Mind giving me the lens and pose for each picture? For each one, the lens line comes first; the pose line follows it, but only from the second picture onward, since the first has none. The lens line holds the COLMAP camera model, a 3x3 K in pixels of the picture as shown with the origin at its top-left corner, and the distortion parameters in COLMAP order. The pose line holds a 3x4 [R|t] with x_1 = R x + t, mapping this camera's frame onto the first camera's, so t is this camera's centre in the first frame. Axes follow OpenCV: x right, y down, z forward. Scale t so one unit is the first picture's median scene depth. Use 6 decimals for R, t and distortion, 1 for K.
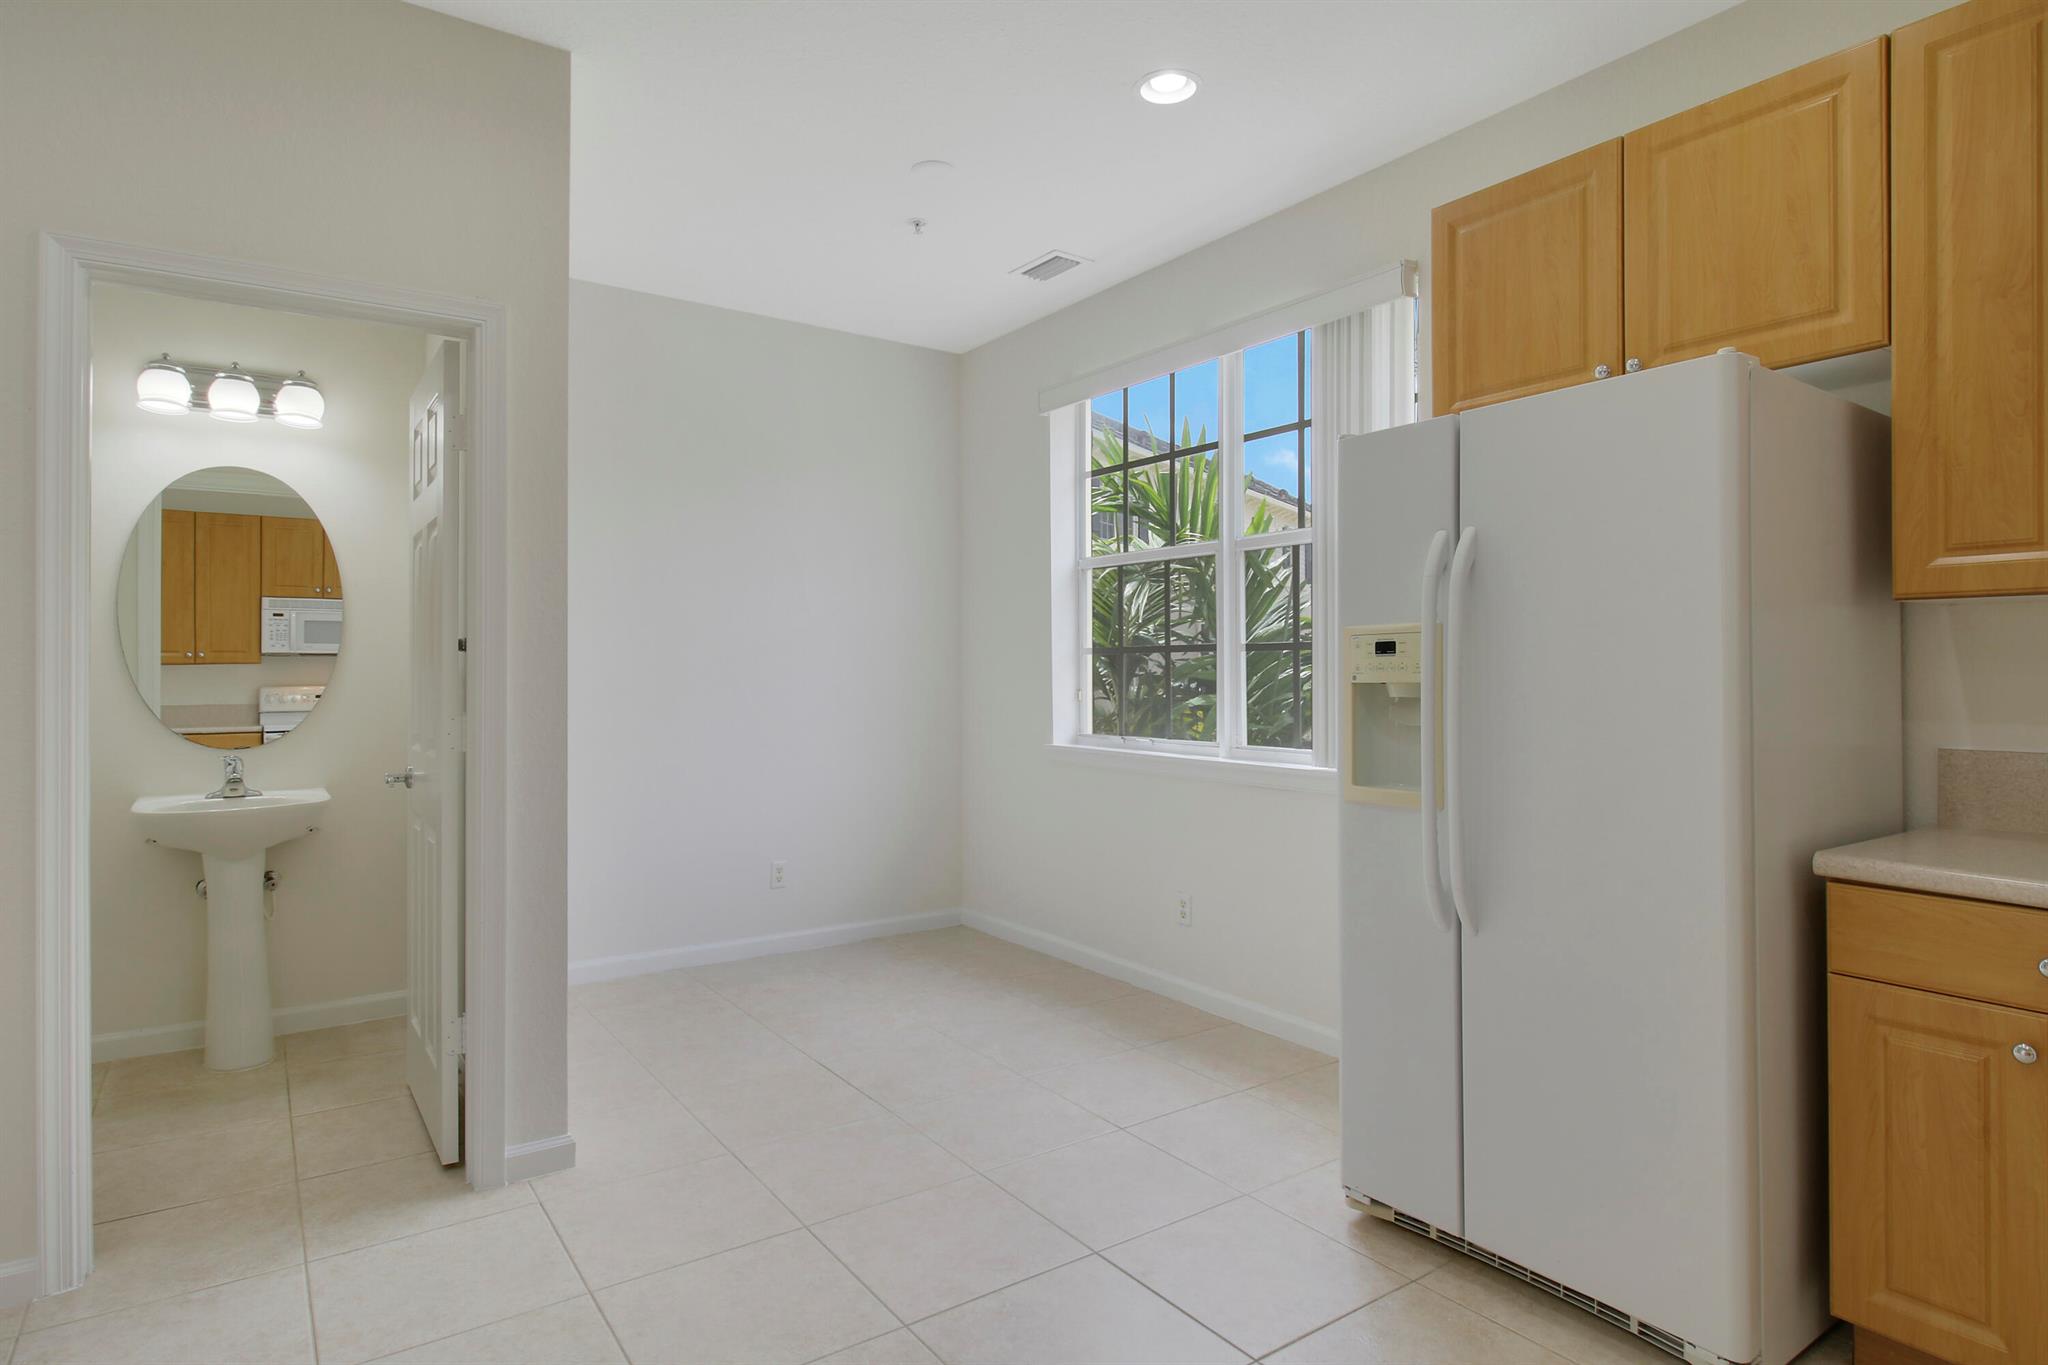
lens RADIAL K [[1103.1, 0, 1032.7], [0, 1103.1, 666.7], [0, 0, 1]] dist [-0.005057, -0.004170]
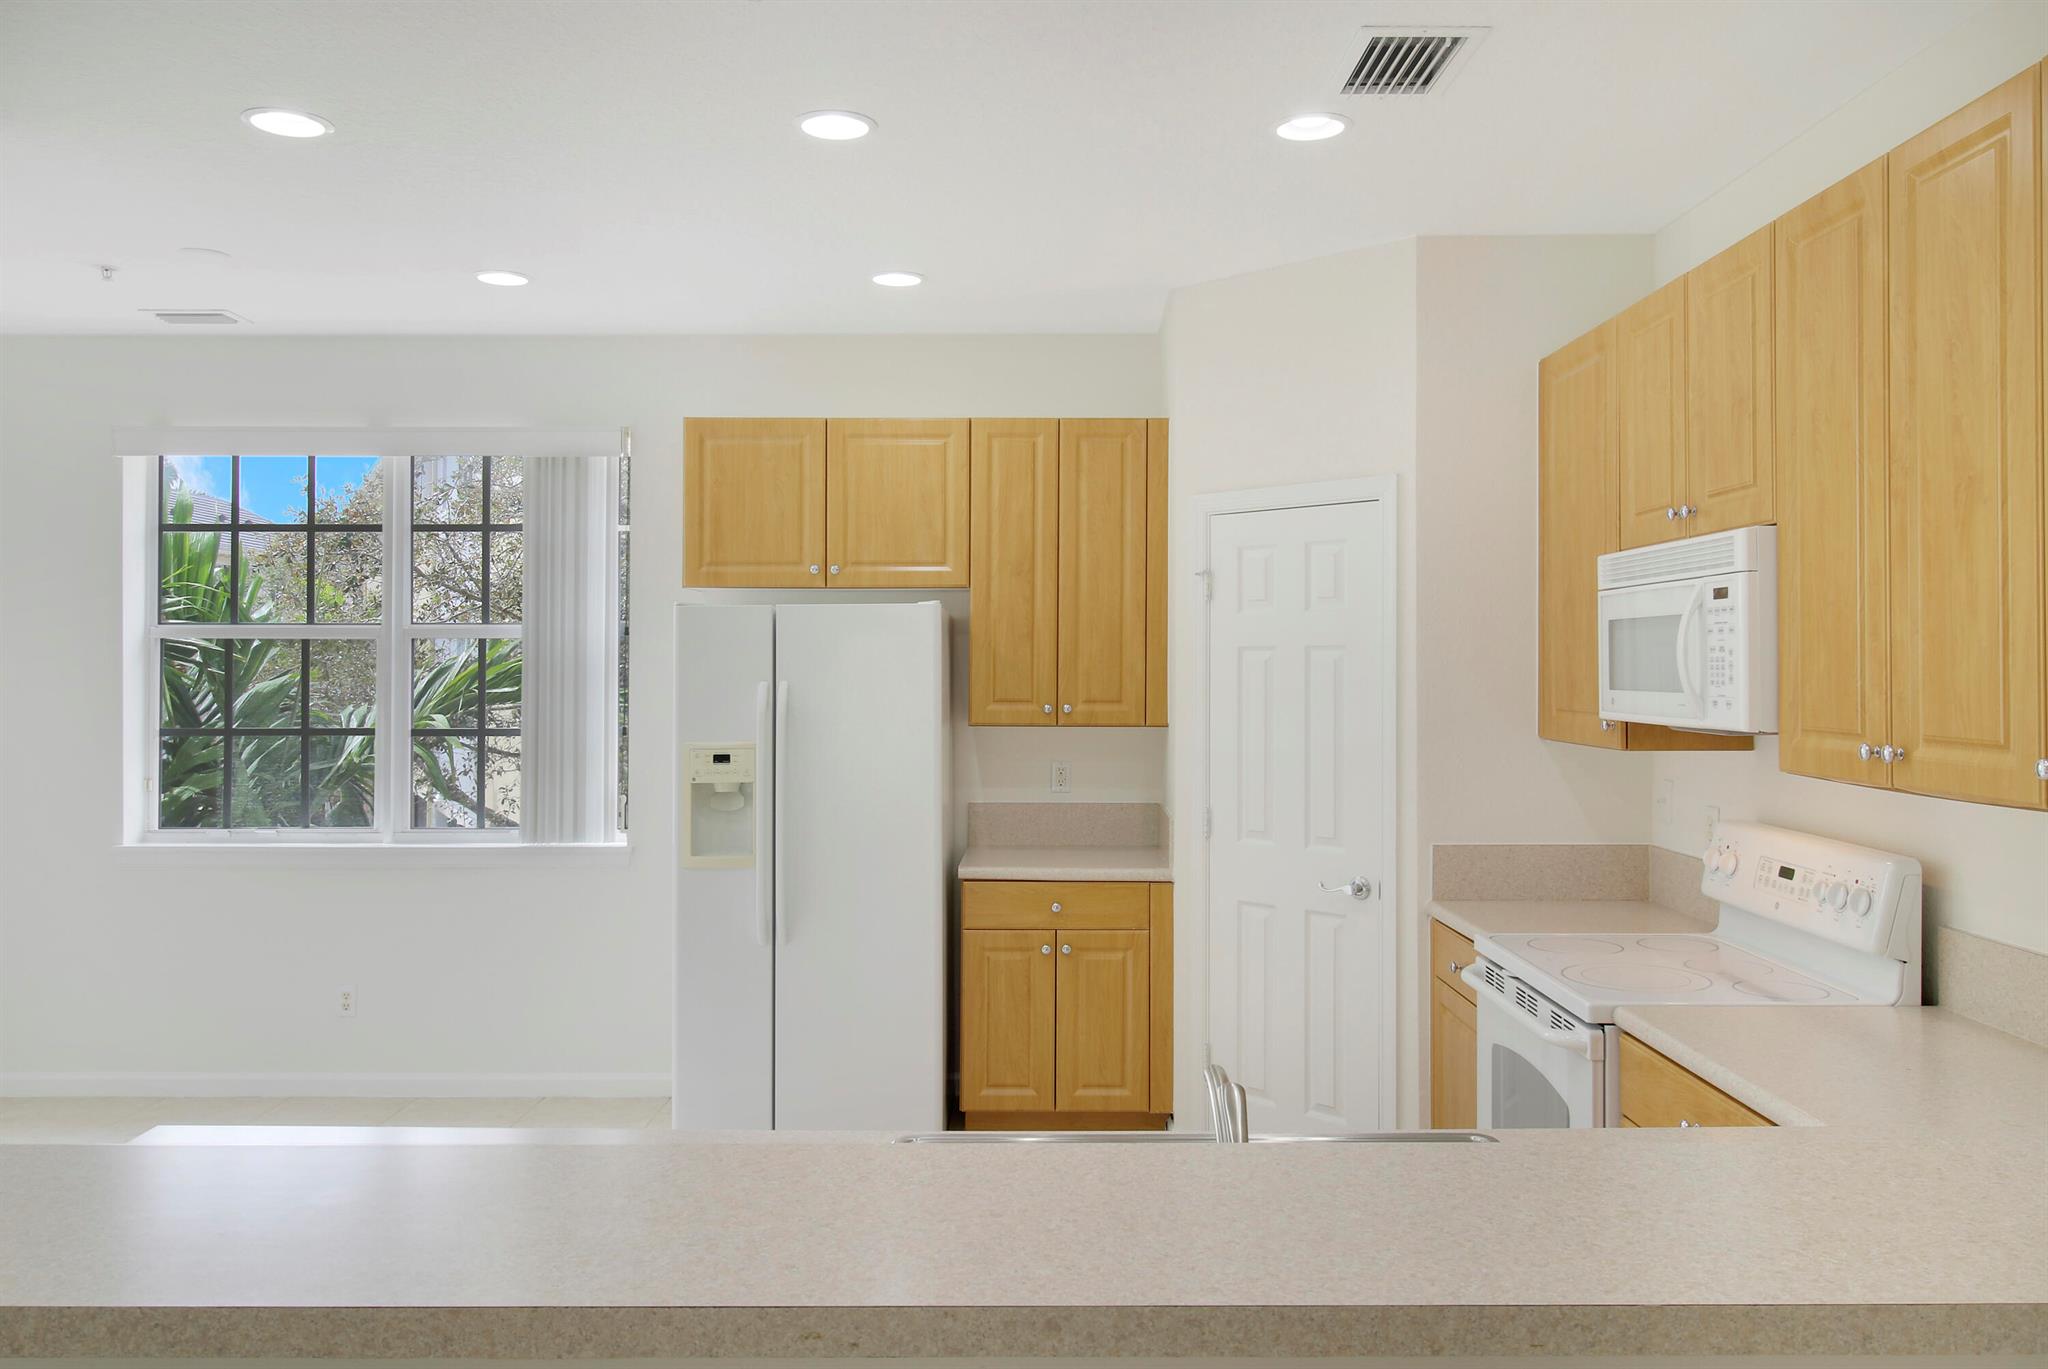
lens RADIAL K [[1540.3, 0, 1029.4], [0, 1540.3, 669.3], [0, 0, 1]] dist [0.010394, 0.007645]
pose [[0.588798, -0.000507, 0.808280, -1.108415], [-0.003011, 0.999991, 0.002820, -0.145622], [-0.808274, -0.004094, 0.588792, -0.536896]]
